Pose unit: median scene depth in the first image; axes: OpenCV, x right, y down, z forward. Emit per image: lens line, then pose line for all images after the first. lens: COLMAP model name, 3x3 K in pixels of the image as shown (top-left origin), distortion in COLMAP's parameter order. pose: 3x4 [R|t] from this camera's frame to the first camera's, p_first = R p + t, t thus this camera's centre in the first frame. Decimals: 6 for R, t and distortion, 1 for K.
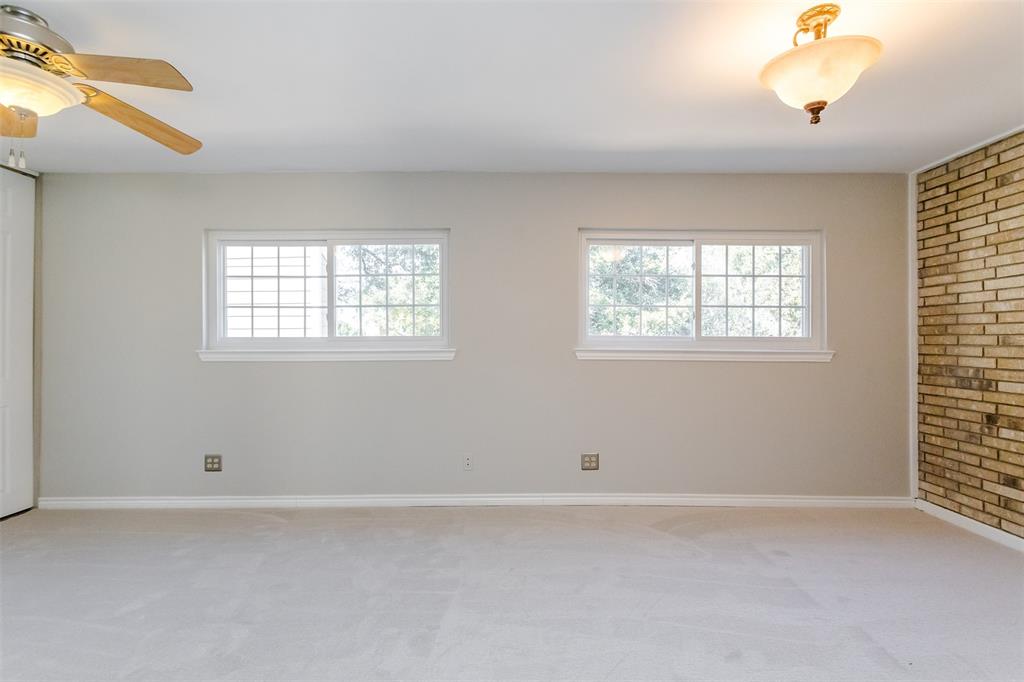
lens RADIAL K [[490.3, 0, 516.2], [0, 490.3, 342.0], [0, 0, 1]] dist [0.000970, 0.000101]
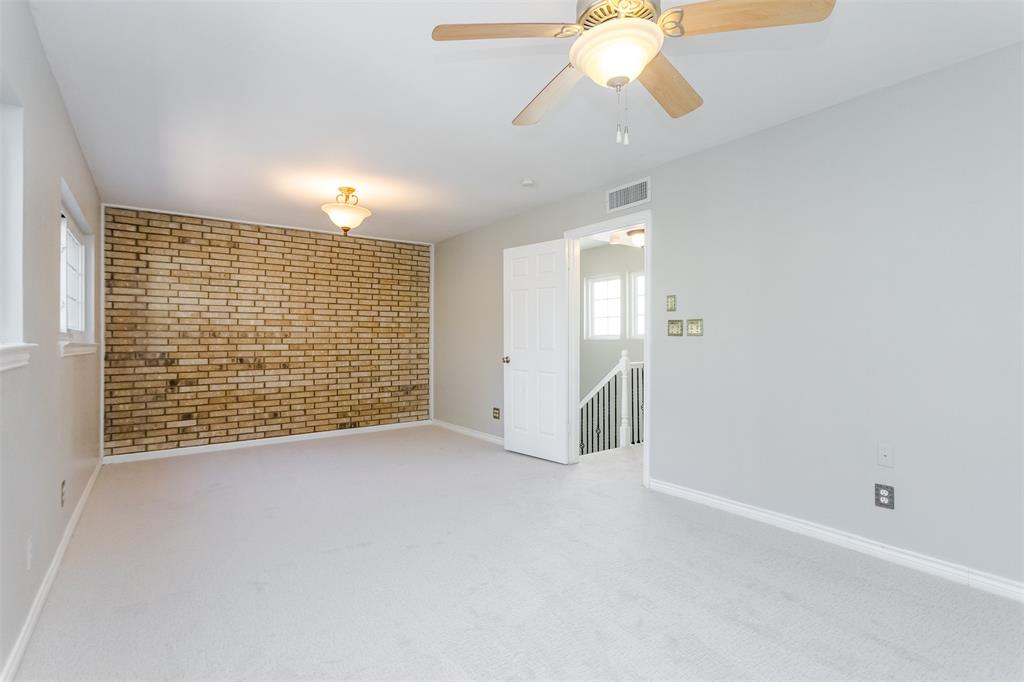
lens RADIAL K [[490.3, 0, 513.2], [0, 490.3, 336.5], [0, 0, 1]] dist [0.000970, 0.000101]
pose [[-0.593672, -0.004297, 0.804695, -0.952800], [-0.000314, 0.999987, 0.005108, -0.005073], [-0.804707, 0.002779, -0.593666, 0.994243]]
